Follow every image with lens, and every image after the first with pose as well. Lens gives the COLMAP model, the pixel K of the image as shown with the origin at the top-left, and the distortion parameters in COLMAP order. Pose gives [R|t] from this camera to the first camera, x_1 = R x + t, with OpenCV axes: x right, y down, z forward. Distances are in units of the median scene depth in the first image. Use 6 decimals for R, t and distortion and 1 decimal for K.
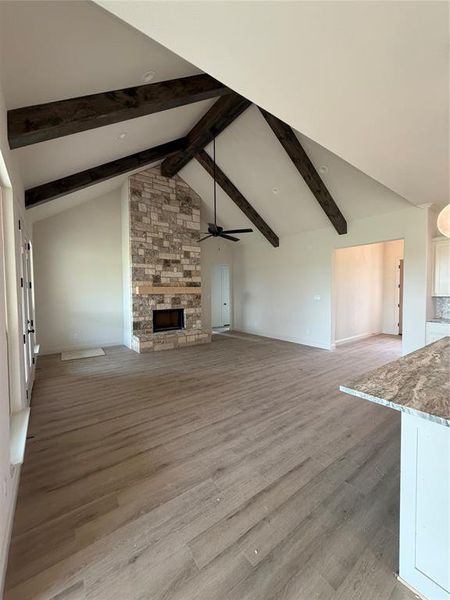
lens RADIAL K [[239.0, 0, 225.0], [0, 239.0, 300.0], [0, 0, 1]] dist [0.000283, 0.000086]
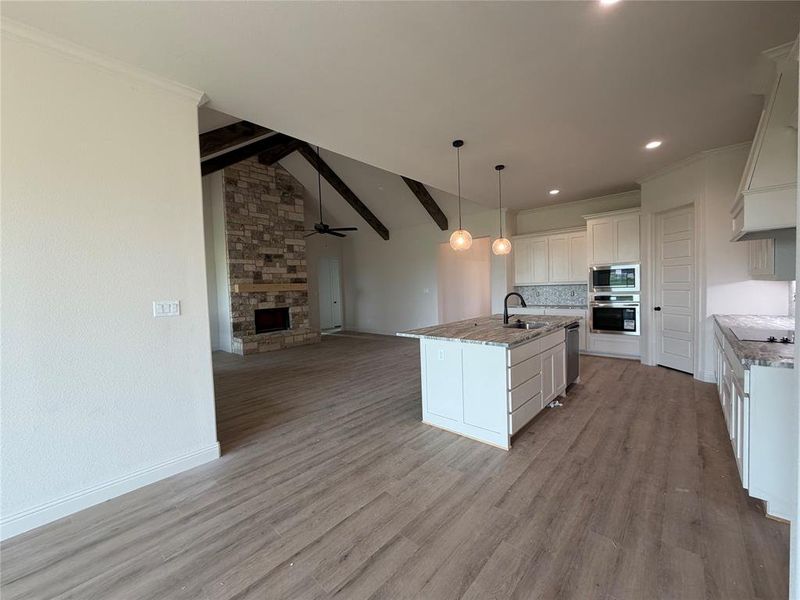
lens RADIAL K [[318.6, 0, 399.4], [0, 318.6, 301.0], [0, 0, 1]] dist [0.000283, 0.000086]
pose [[0.980572, -0.034833, 0.193043, 0.008741], [0.034654, 0.999390, 0.004305, 0.023162], [-0.193075, 0.002468, 0.981181, -0.306534]]
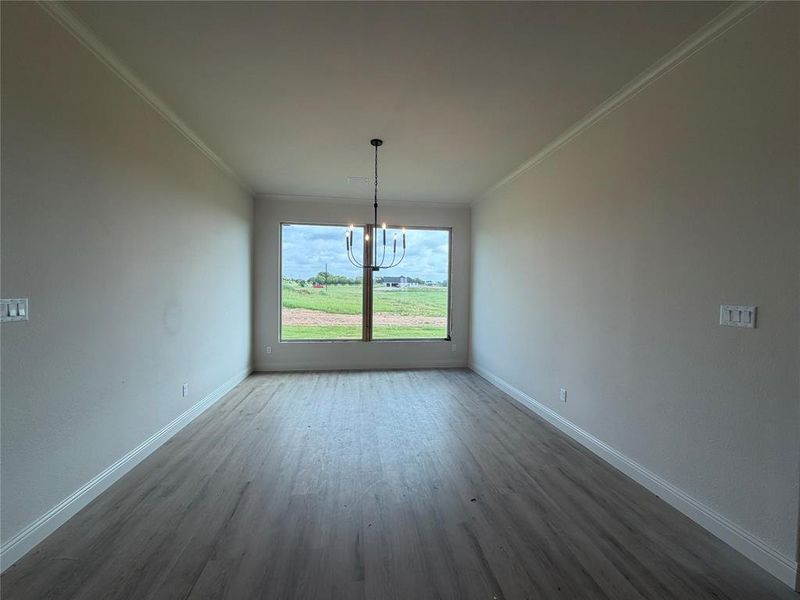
lens RADIAL K [[318.6, 0, 399.4], [0, 318.6, 301.0], [0, 0, 1]] dist [0.000283, 0.000086]
pose [[-0.477882, 0.027076, -0.878007, 0.194890], [-0.044400, 0.997503, 0.054927, 0.008598], [0.877301, 0.065233, -0.475487, -0.004848]]
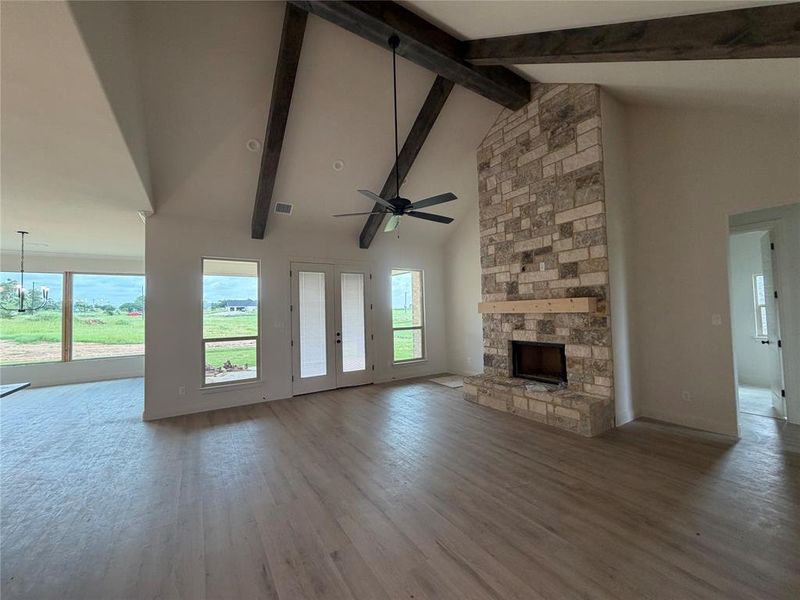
lens RADIAL K [[318.6, 0, 399.4], [0, 318.6, 301.0], [0, 0, 1]] dist [0.000283, 0.000086]
pose [[-0.069885, -0.024411, -0.997256, 0.524259], [-0.013034, 0.999638, -0.023556, -0.033391], [0.997470, 0.011352, -0.070178, 0.775230]]
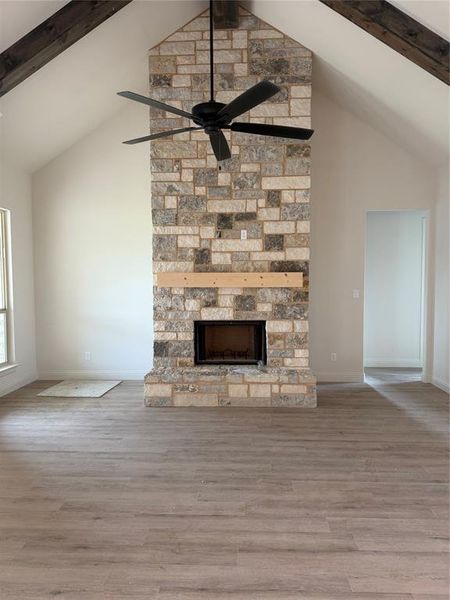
lens RADIAL K [[414.6, 0, 227.7], [0, 414.6, 303.9], [0, 0, 1]] dist [0.098629, -0.139636]
pose [[0.776224, 0.041237, -0.629108, 0.284549], [-0.026669, 0.999113, 0.032586, -0.020378], [0.629893, -0.008516, 0.776635, 0.380932]]
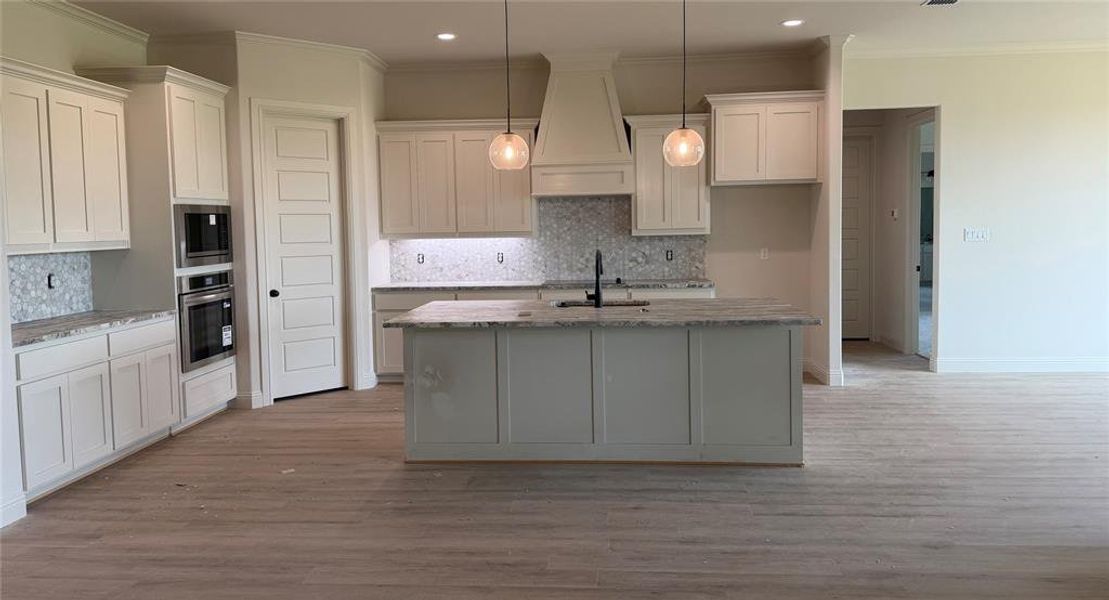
lens RADIAL K [[770.6, 0, 550.3], [0, 770.6, 264.7], [0, 0, 1]] dist [-0.001340, -0.004475]
pose [[-0.747678, -0.015278, 0.663886, -0.159327], [0.048903, 0.995754, 0.077991, -0.031513], [-0.662259, 0.090778, -0.743756, 0.862172]]
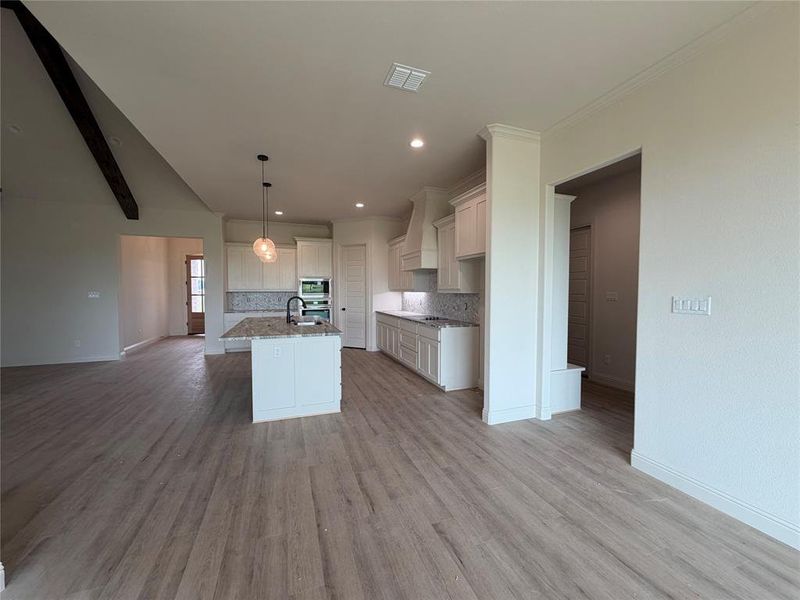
lens RADIAL K [[318.6, 0, 399.4], [0, 318.6, 301.0], [0, 0, 1]] dist [0.000283, 0.000086]
pose [[0.285079, -0.028529, 0.958079, -0.285391], [0.034356, 0.999219, 0.019531, 0.021270], [-0.957888, 0.027348, 0.285837, -0.191373]]
